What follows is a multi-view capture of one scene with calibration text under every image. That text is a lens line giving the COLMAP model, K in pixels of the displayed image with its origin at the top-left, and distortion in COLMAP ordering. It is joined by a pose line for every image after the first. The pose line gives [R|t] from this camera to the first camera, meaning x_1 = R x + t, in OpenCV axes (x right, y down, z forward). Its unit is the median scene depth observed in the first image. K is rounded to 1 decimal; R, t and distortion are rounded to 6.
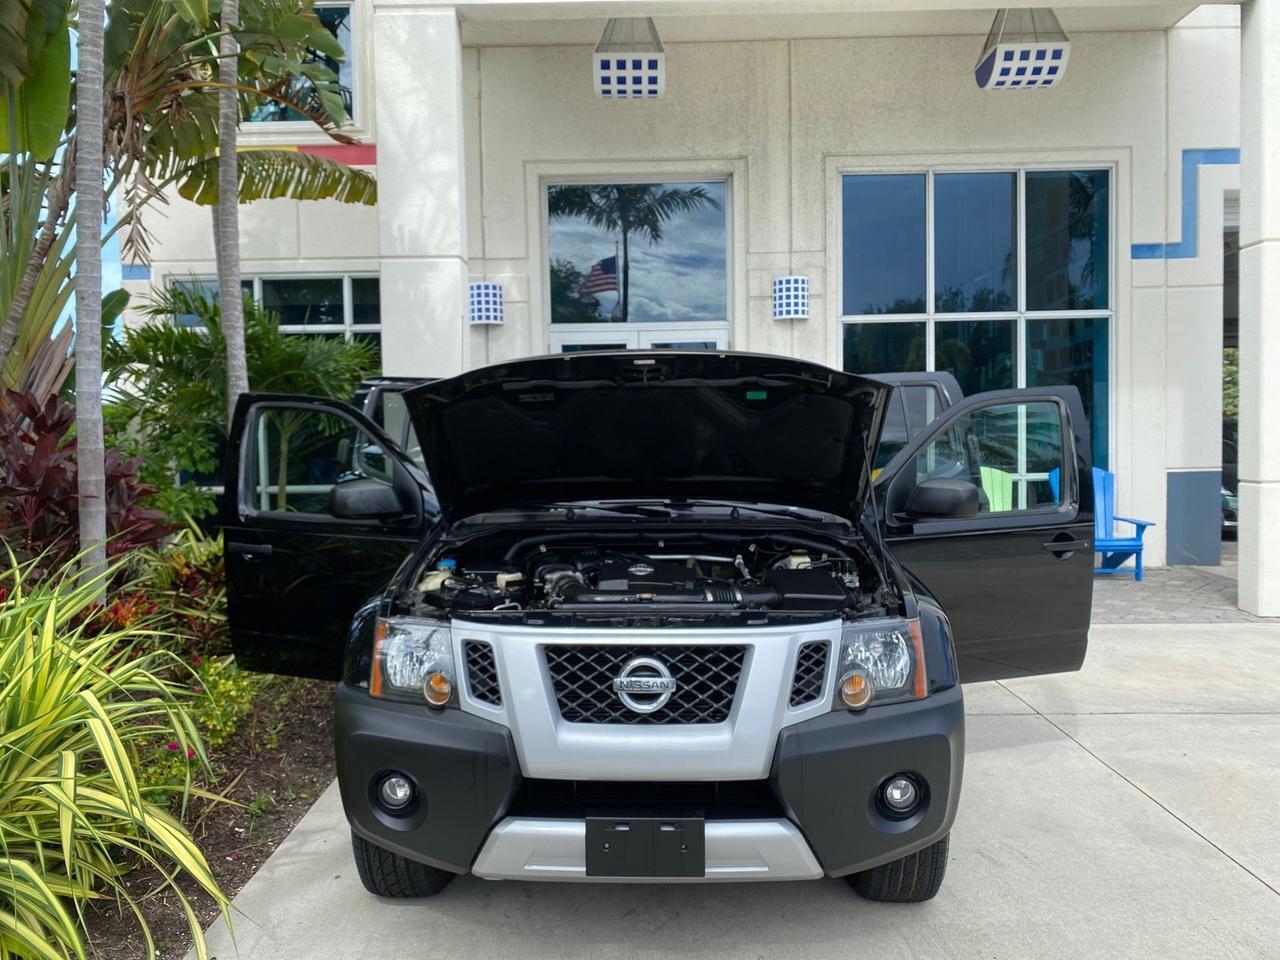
lens RADIAL K [[983.2, 0, 641.5], [0, 983.2, 451.9], [0, 0, 1]] dist [-0.000147, -0.002402]
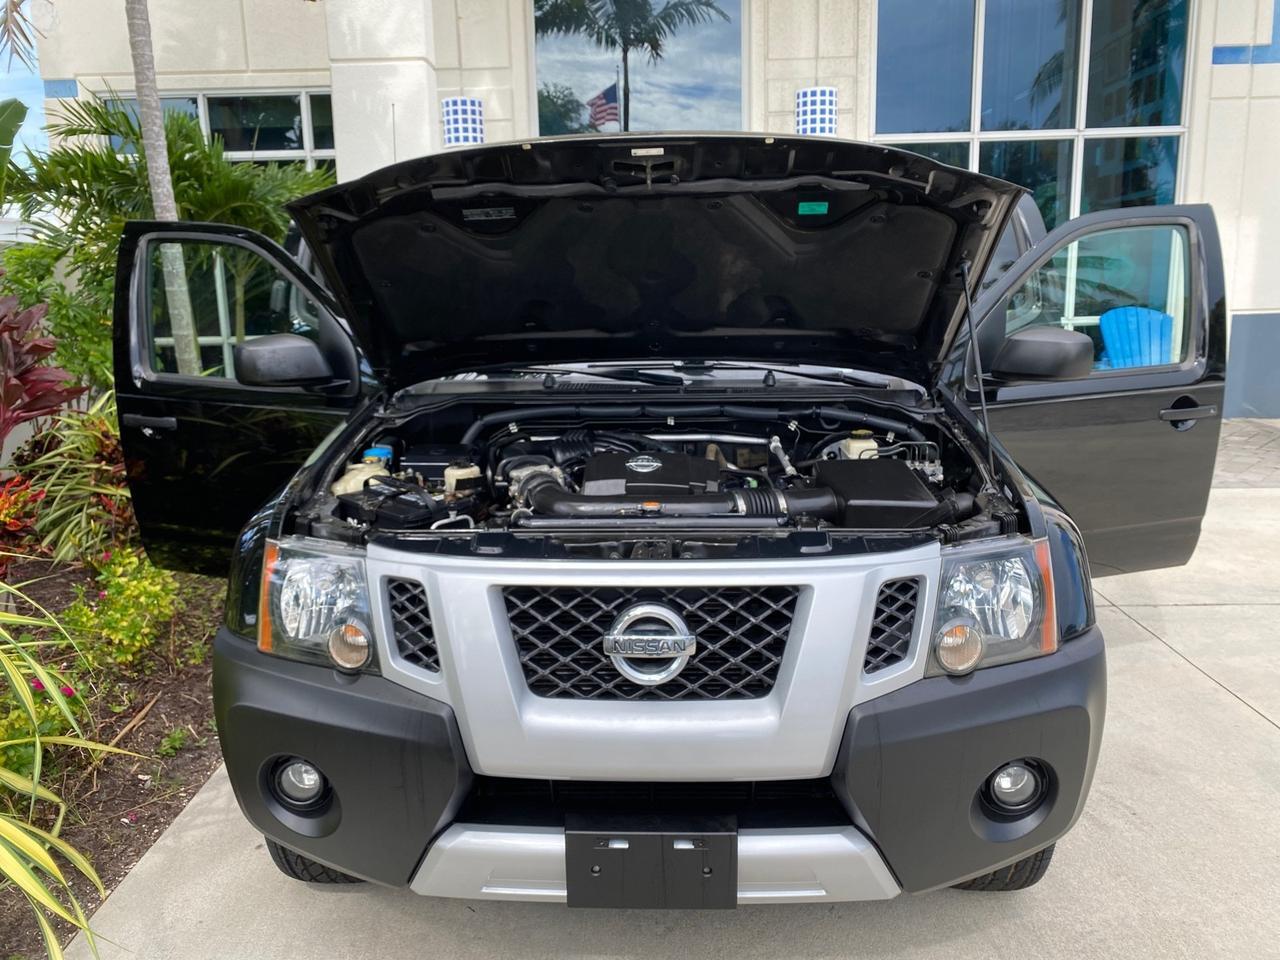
lens RADIAL K [[988.1, 0, 636.1], [0, 988.1, 470.6], [0, 0, 1]] dist [0.004347, -0.005280]
pose [[0.999949, -0.004628, -0.009019, 0.000295], [0.006128, 0.984692, 0.174198, 0.000697], [0.008075, -0.174244, 0.984669, 0.250181]]
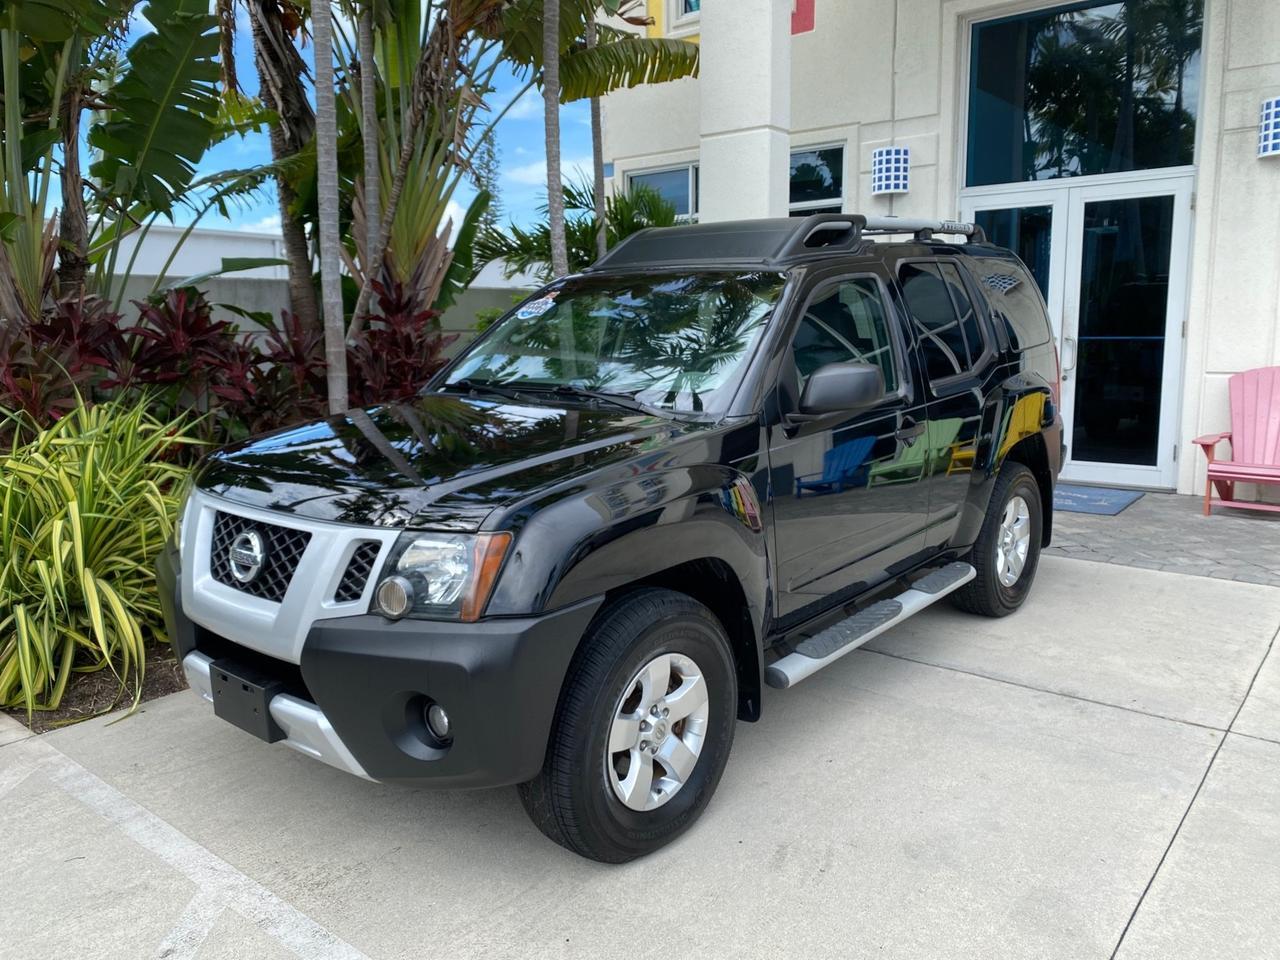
lens RADIAL K [[986.7, 0, 636.7], [0, 986.7, 462.2], [0, 0, 1]] dist [0.003759, -0.003193]
pose [[0.779406, 0.094043, -0.619421, 0.691497], [-0.013207, 0.990917, 0.133827, -0.006452], [0.626380, -0.096125, 0.773569, 0.322592]]
